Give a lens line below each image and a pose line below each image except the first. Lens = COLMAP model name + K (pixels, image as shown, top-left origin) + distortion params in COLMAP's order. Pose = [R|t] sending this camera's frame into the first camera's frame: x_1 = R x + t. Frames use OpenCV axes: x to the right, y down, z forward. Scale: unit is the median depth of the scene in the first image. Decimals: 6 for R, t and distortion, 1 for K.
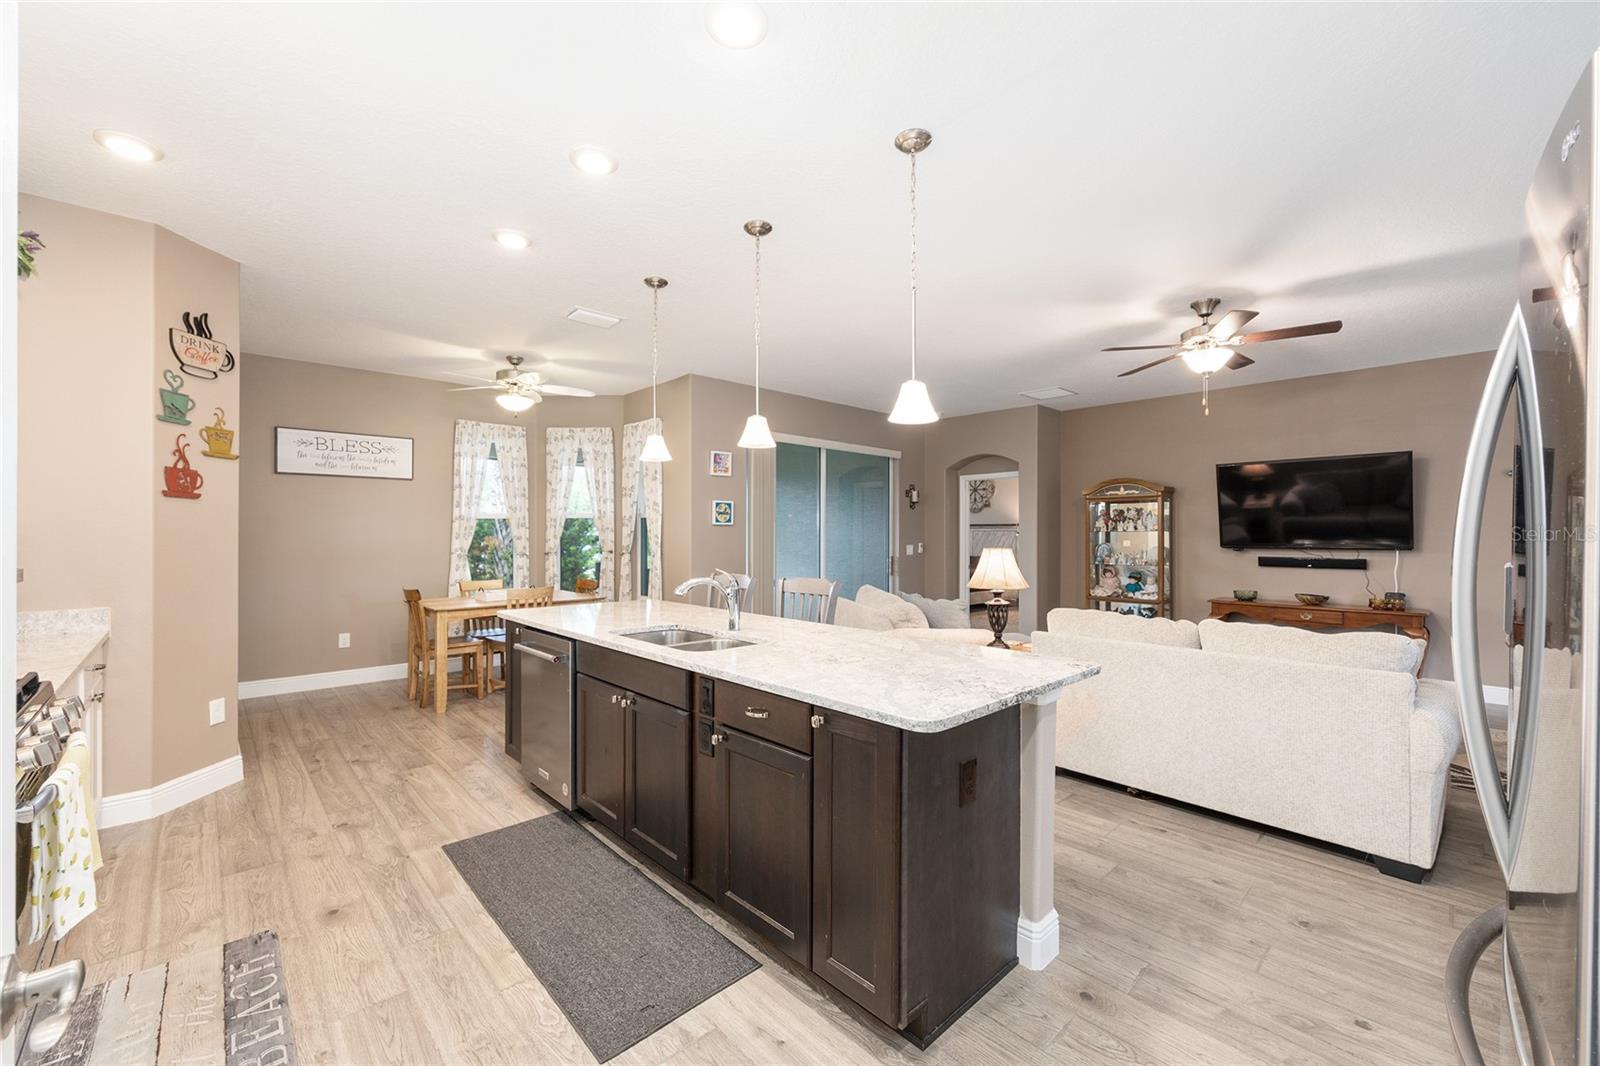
lens RADIAL K [[640.4, 0, 803.6], [0, 640.4, 534.5], [0, 0, 1]] dist [-0.004035, 0.001869]
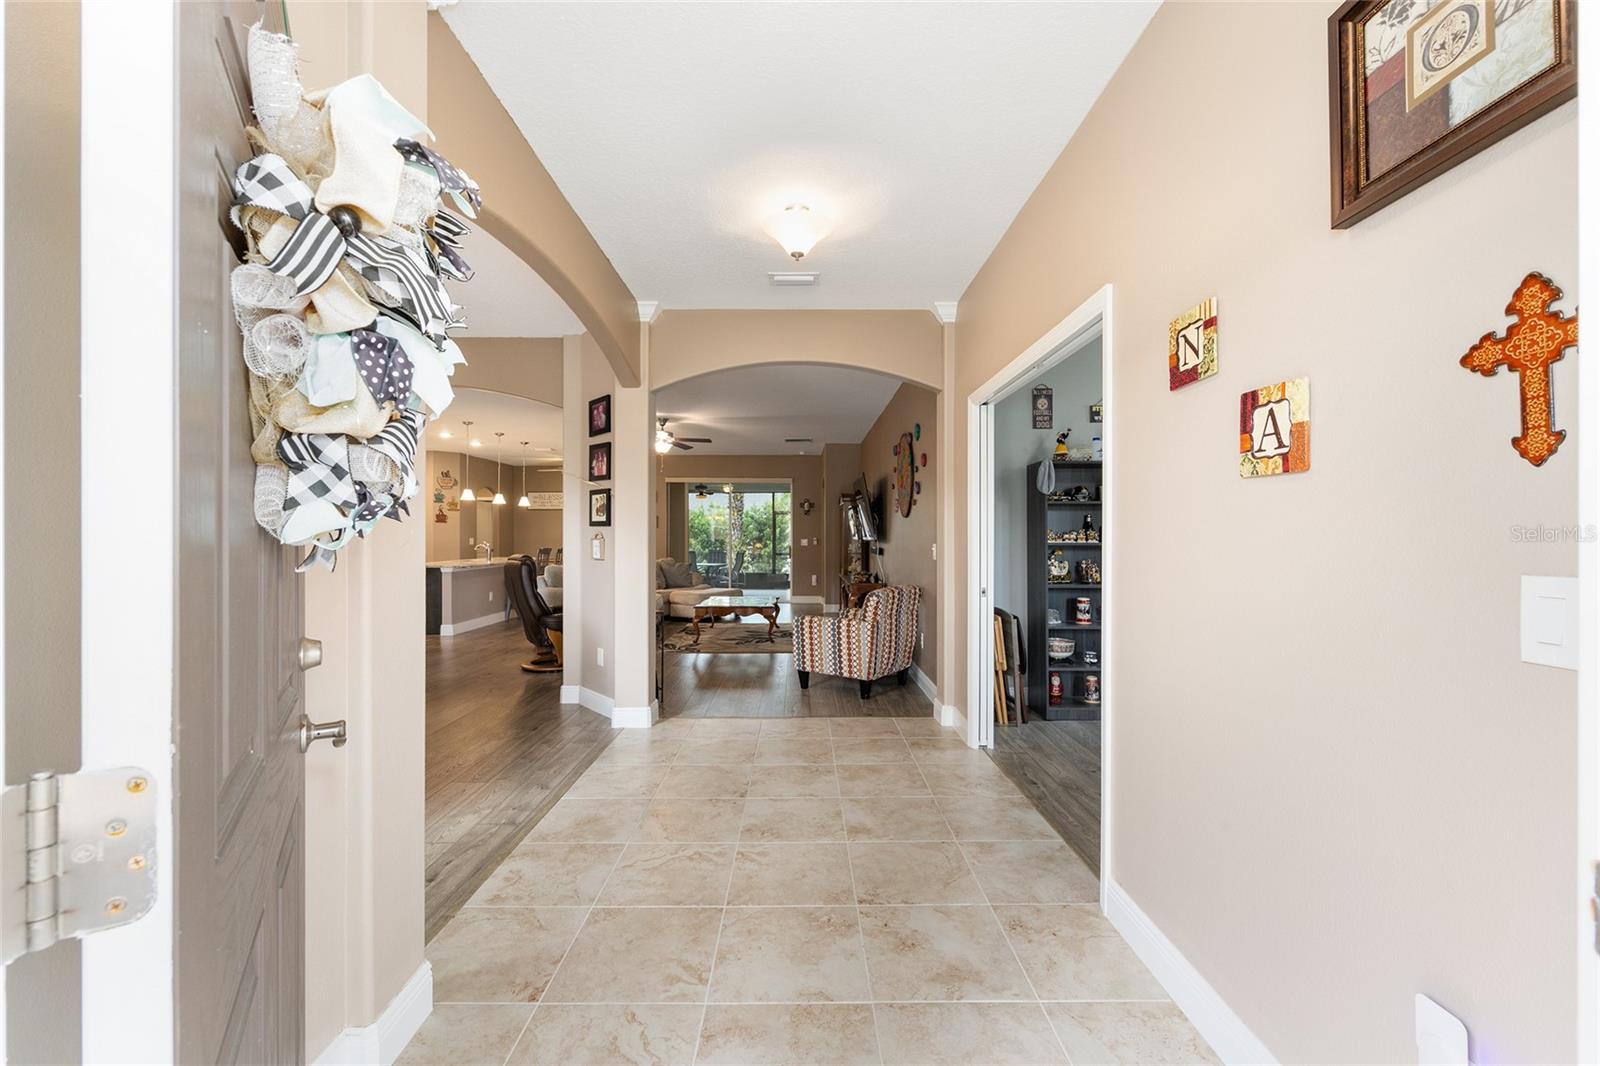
lens RADIAL K [[640.4, 0, 800.9], [0, 640.4, 536.2], [0, 0, 1]] dist [-0.004035, 0.001869]
pose [[0.729214, -0.000191, -0.684286, 1.703344], [0.001420, 0.999998, 0.001234, 0.011183], [0.684284, -0.001872, 0.729213, -0.149738]]
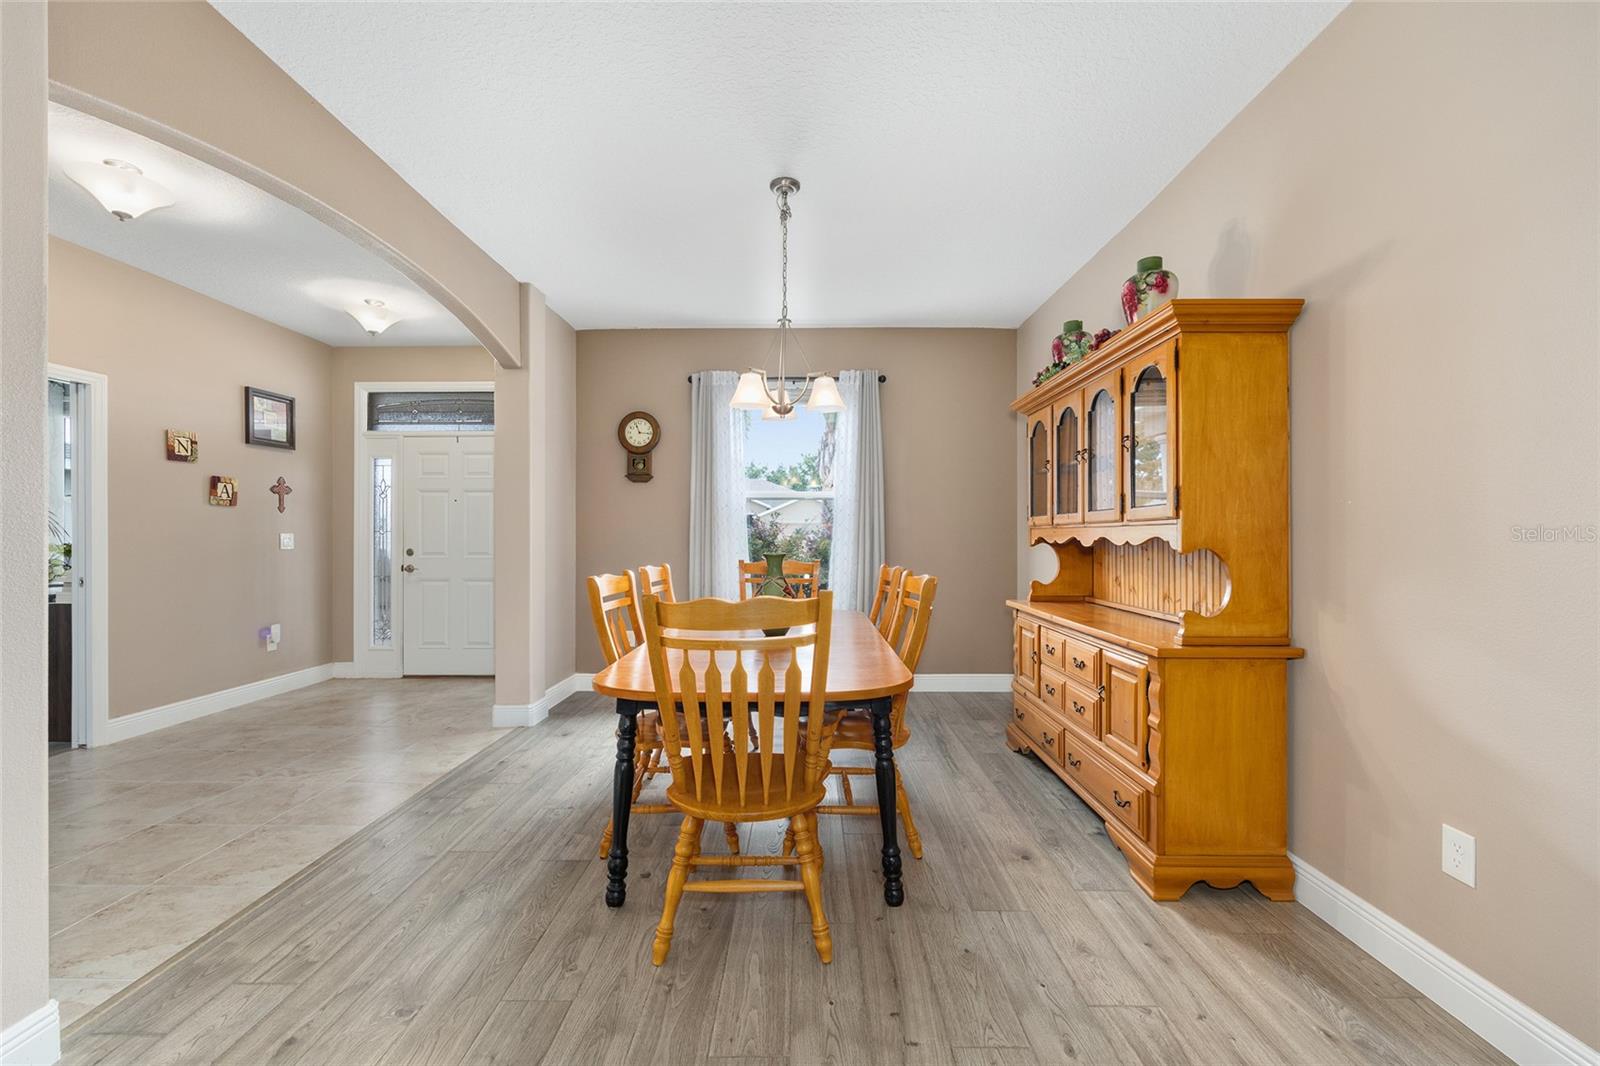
lens RADIAL K [[640.4, 0, 801.1], [0, 640.4, 526.7], [0, 0, 1]] dist [-0.004035, 0.001869]
pose [[-0.720205, 0.007978, 0.693715, 0.622267], [-0.001092, 0.999920, -0.012633, 0.022881], [-0.693760, -0.009856, -0.720139, 0.228419]]
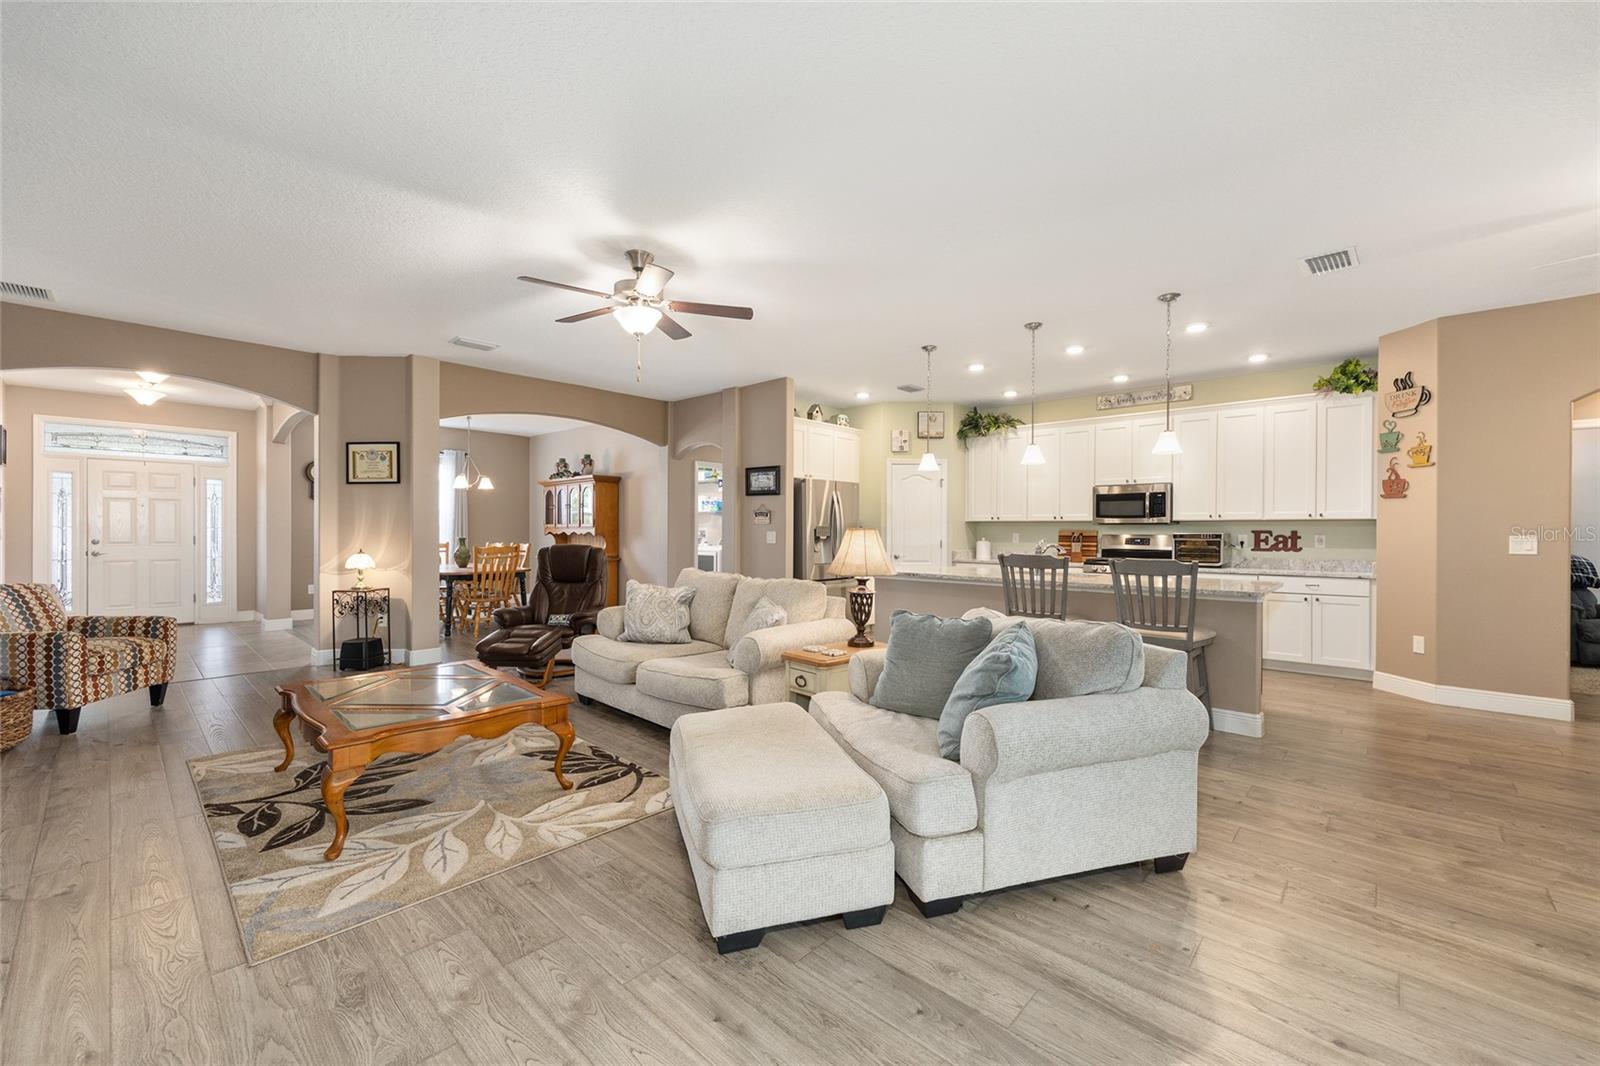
lens RADIAL K [[640.4, 0, 803.0], [0, 640.4, 534.2], [0, 0, 1]] dist [-0.004035, 0.001869]
pose [[-0.997623, -0.005419, -0.068690, 0.326799], [-0.005818, 0.999967, 0.005612, 0.017752], [0.068658, 0.005999, -0.997622, 1.376313]]
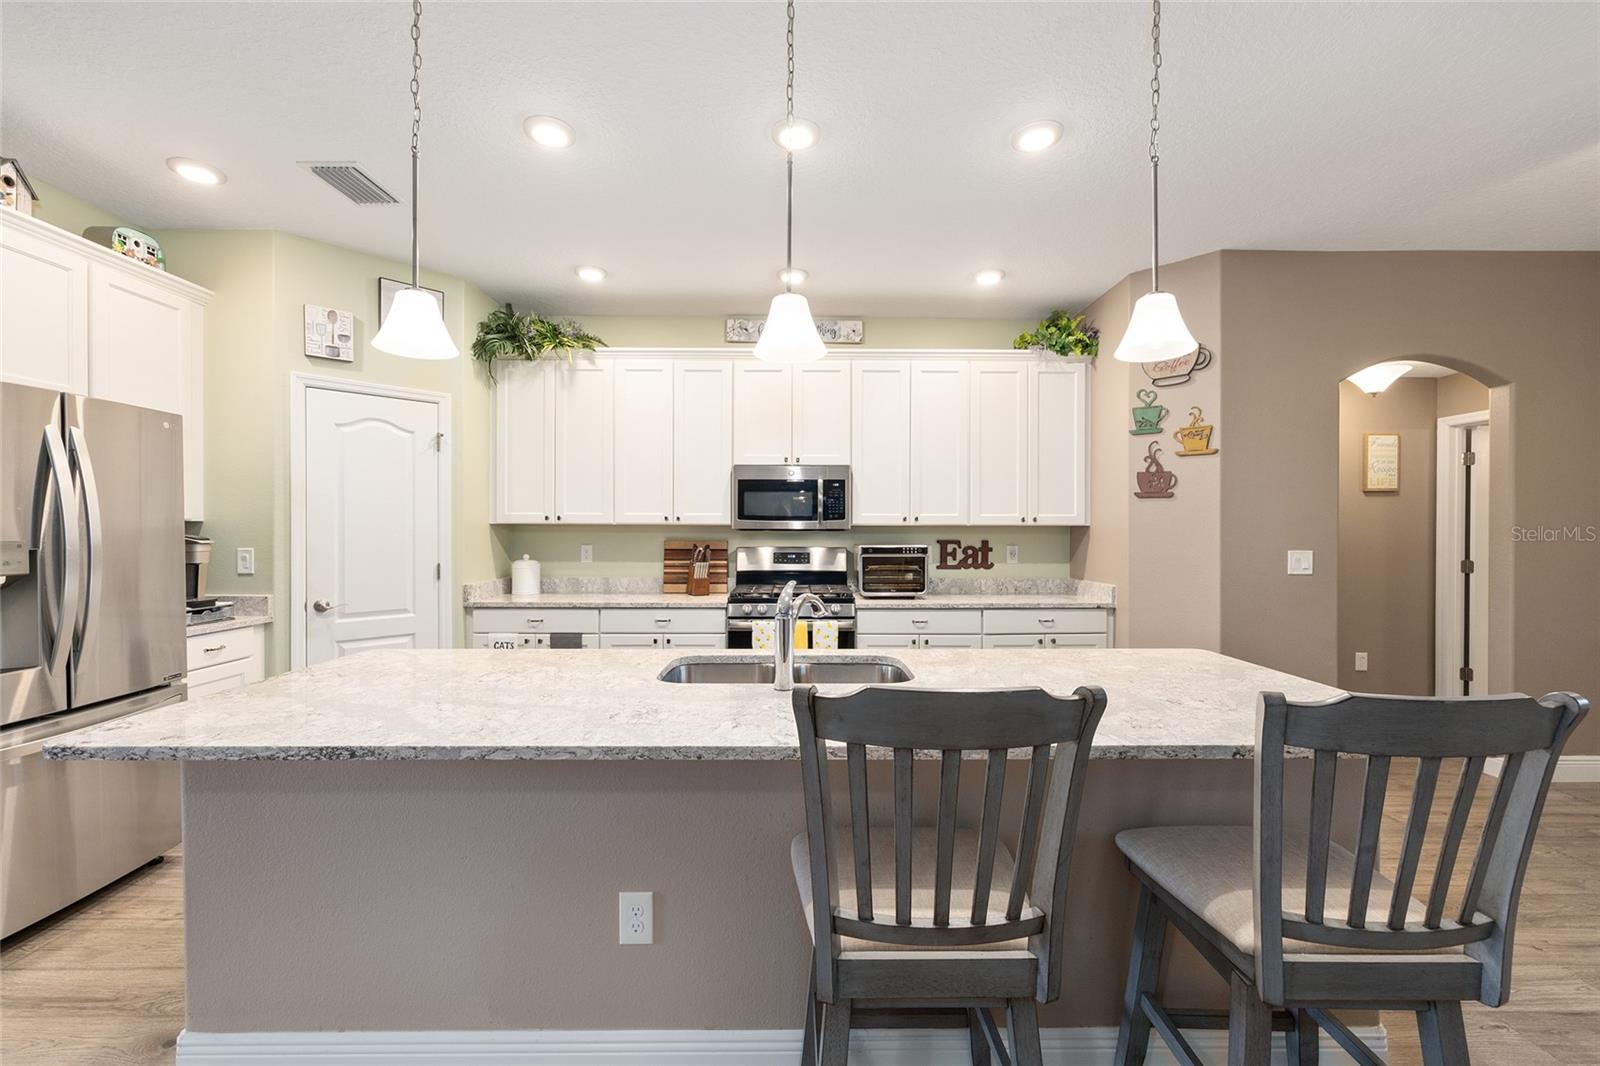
lens RADIAL K [[640.4, 0, 800.5], [0, 640.4, 531.1], [0, 0, 1]] dist [-0.004035, 0.001869]
pose [[-0.679147, -0.001532, -0.734001, 0.161684], [-0.002991, 0.999995, 0.000680, 0.002008], [0.733996, 0.002657, -0.679148, 0.730137]]
